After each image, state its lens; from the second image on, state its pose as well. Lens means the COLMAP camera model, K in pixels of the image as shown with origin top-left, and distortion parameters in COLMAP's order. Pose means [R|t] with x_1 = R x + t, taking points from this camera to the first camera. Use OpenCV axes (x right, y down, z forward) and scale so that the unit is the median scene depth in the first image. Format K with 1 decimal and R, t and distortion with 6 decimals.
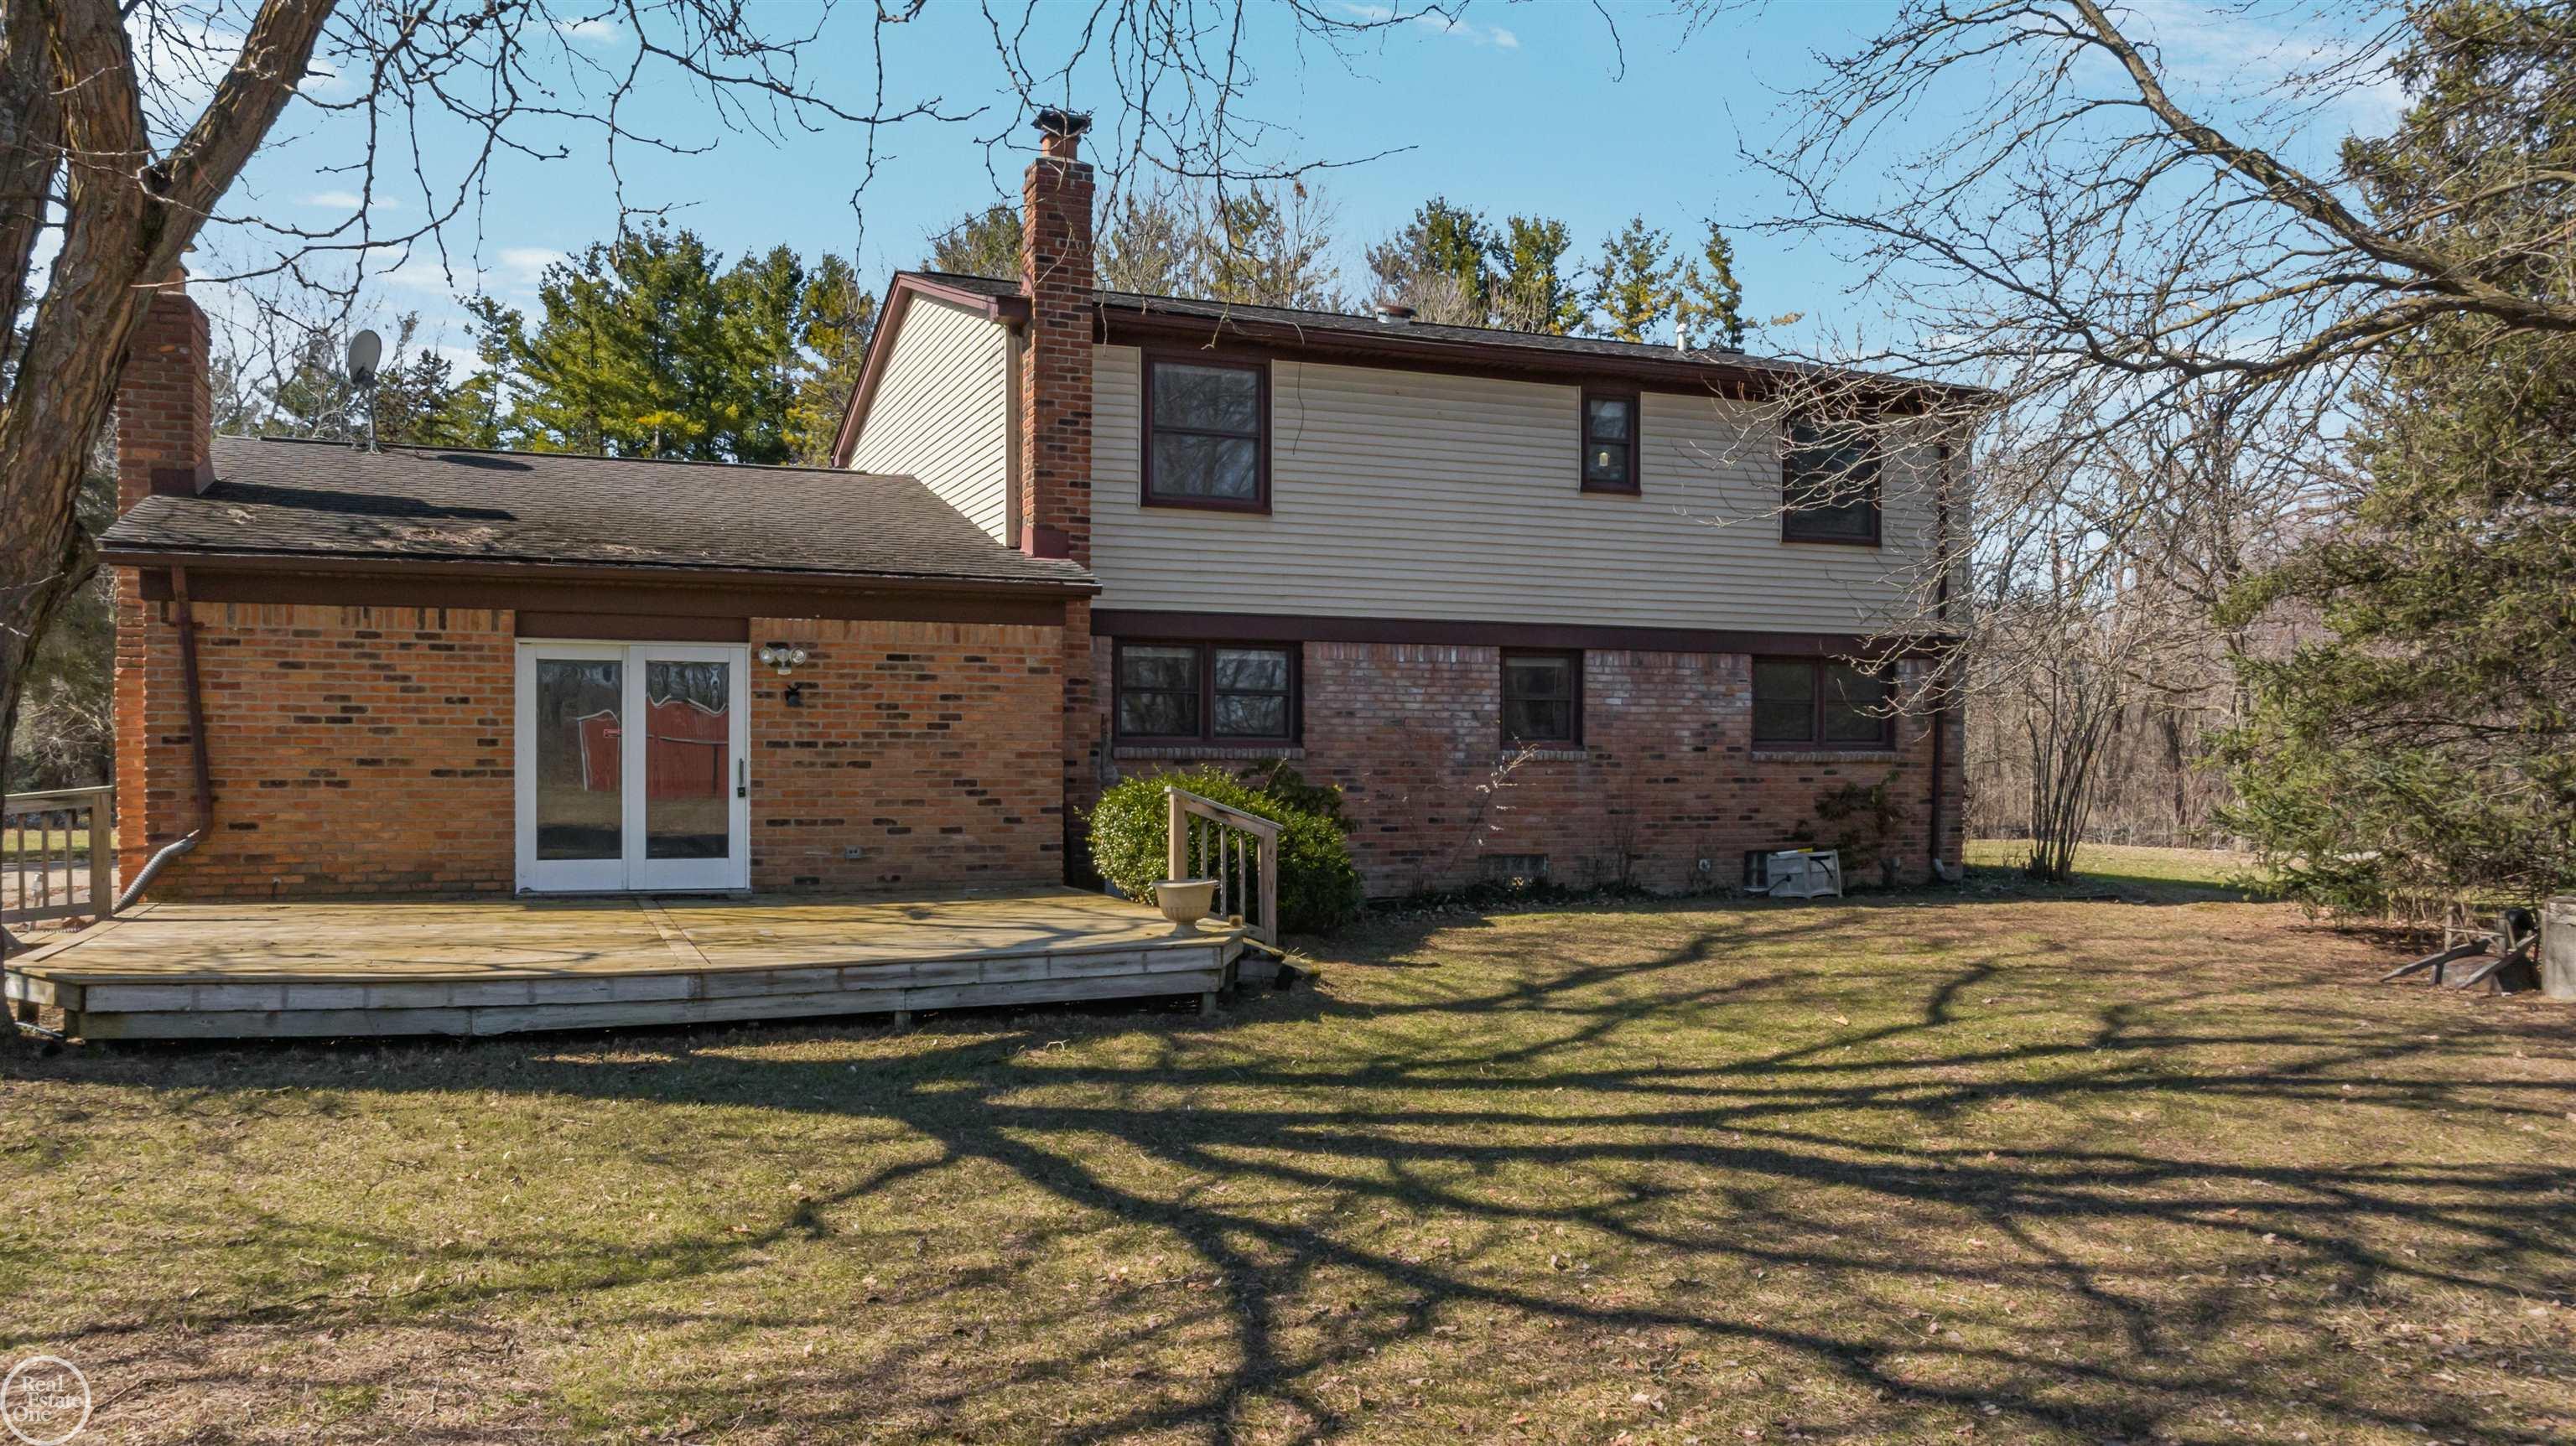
lens RADIAL K [[1792.3, 0, 1288.0], [0, 1792.3, 723.0], [0, 0, 1]] dist [0.000667, 0.000080]
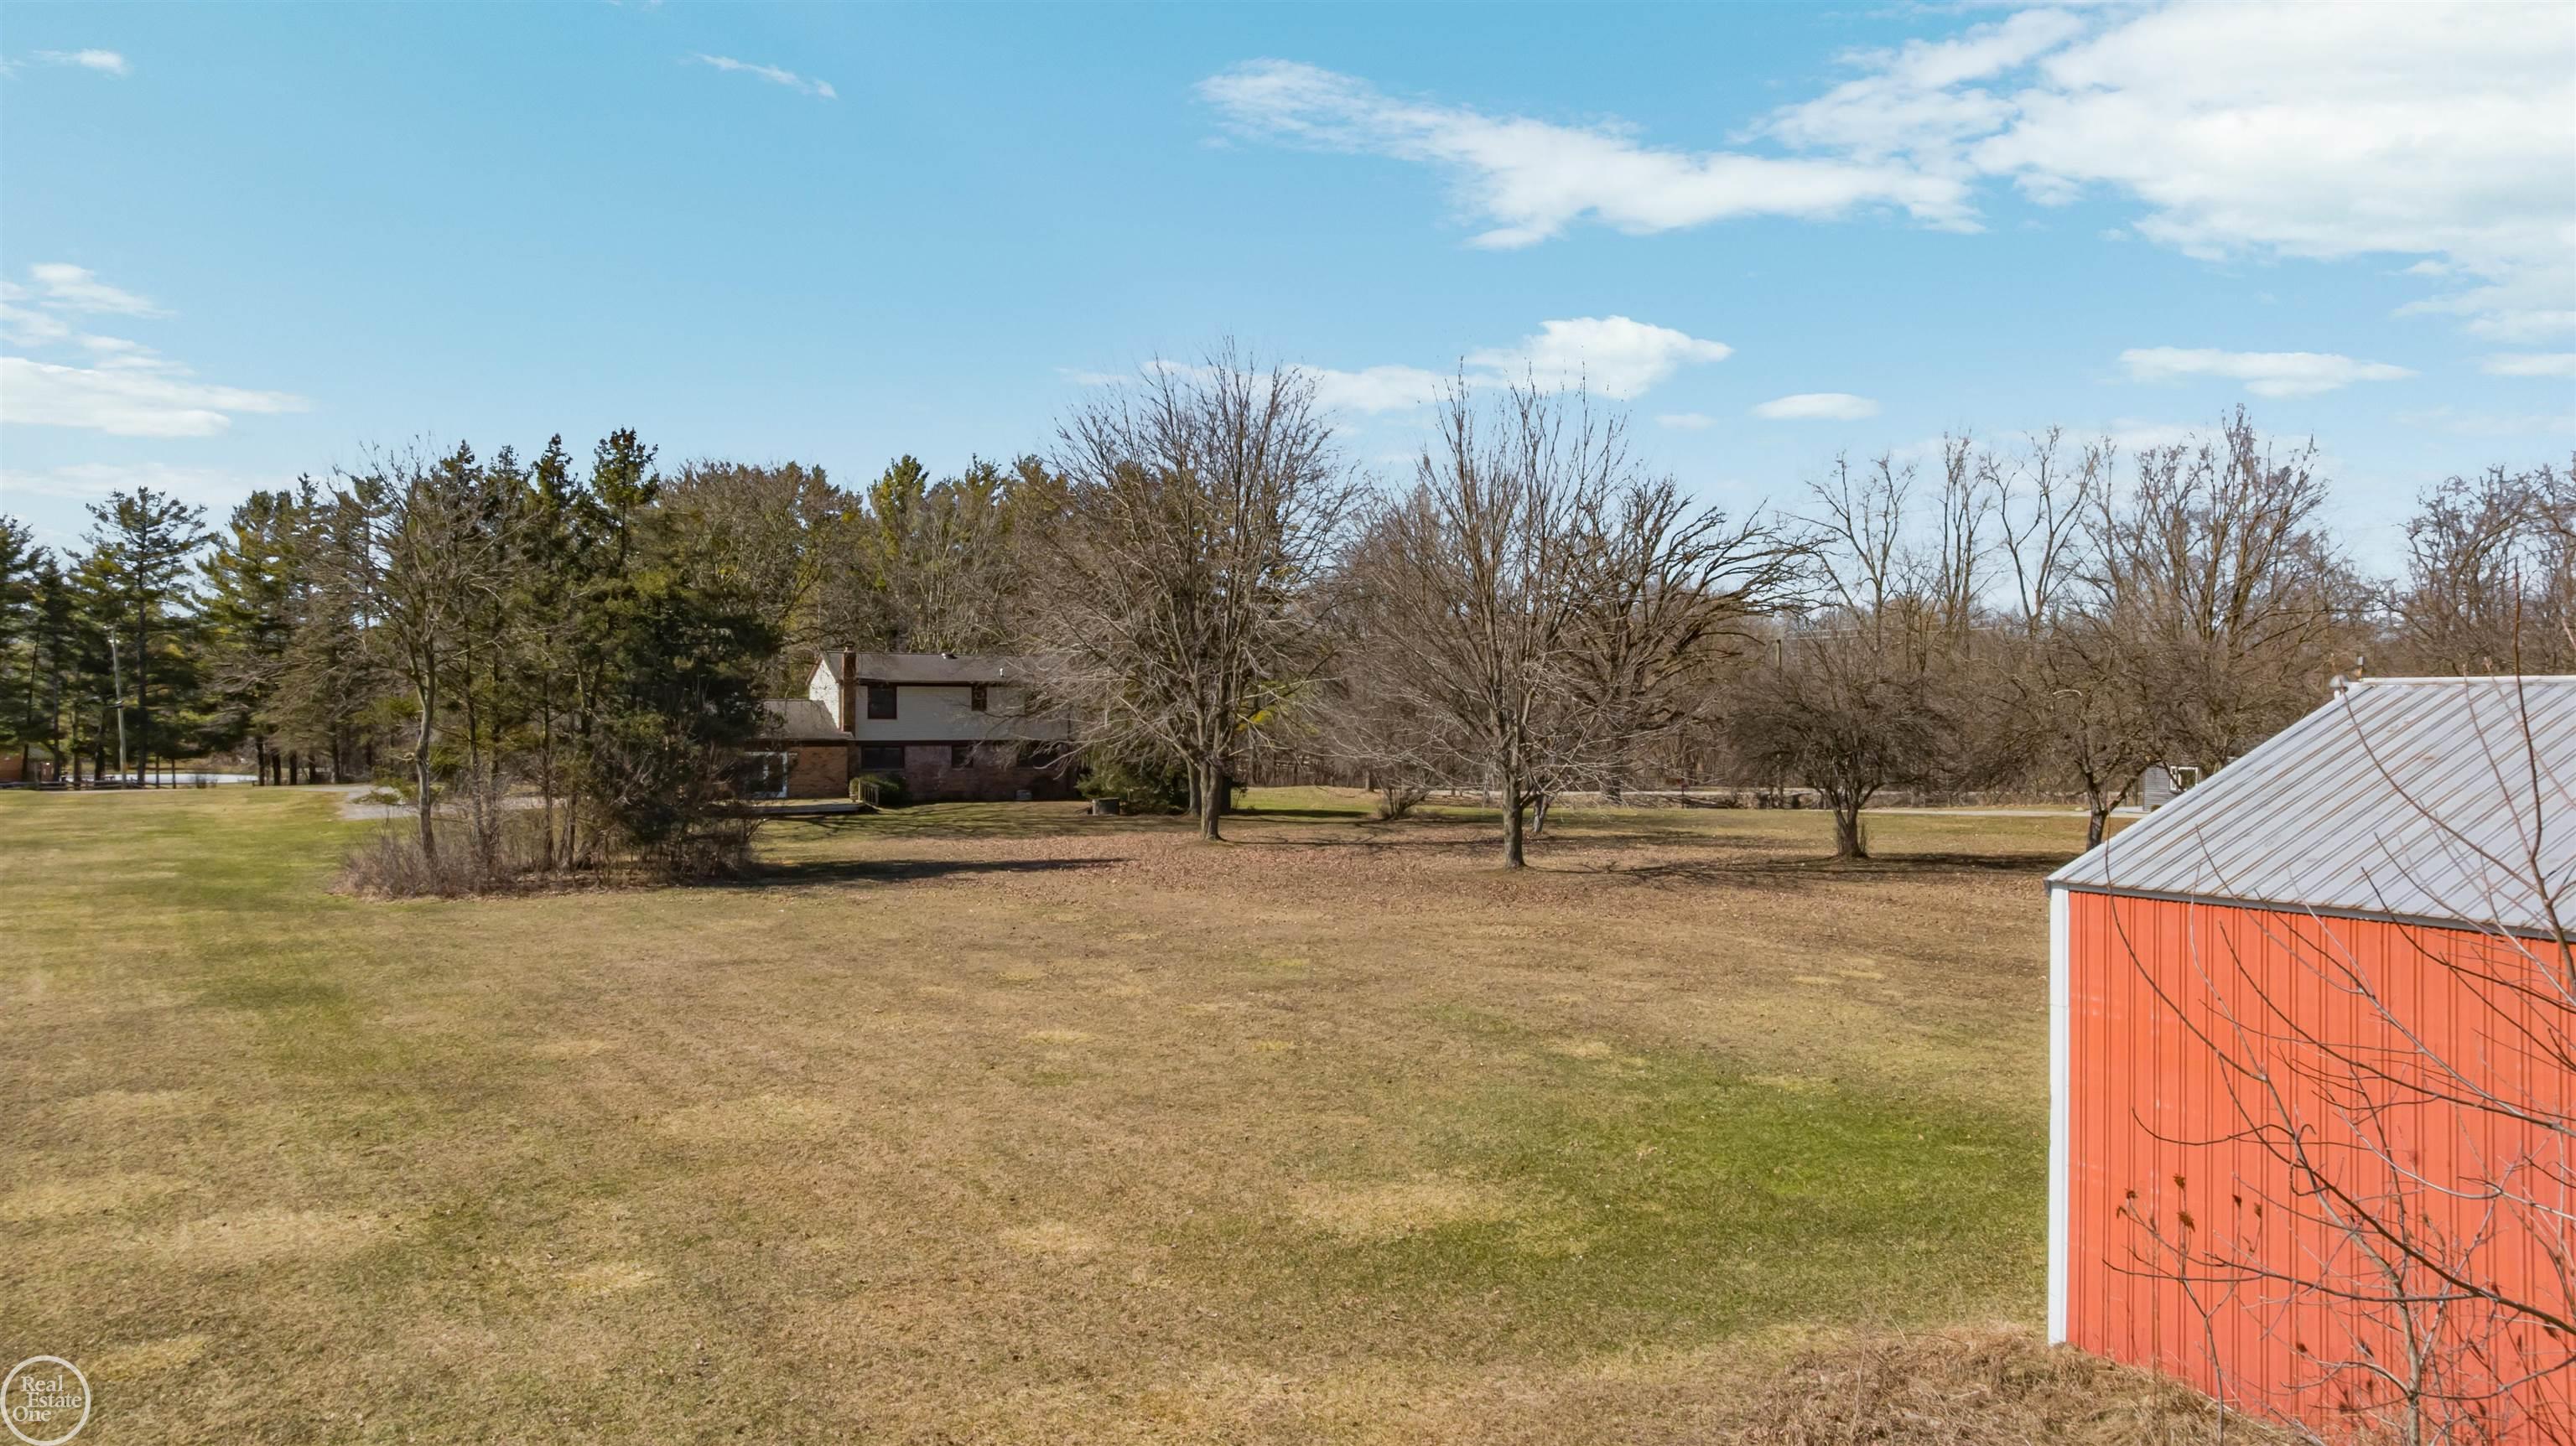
lens RADIAL K [[1792.3, 0, 1288.0], [0, 1792.3, 723.0], [0, 0, 1]] dist [0.000667, 0.000080]
pose [[0.999975, -0.001980, -0.006837, 1.081671], [0.002156, 0.999664, 0.025826, -0.232295], [0.006784, -0.025840, 0.999643, -3.811280]]
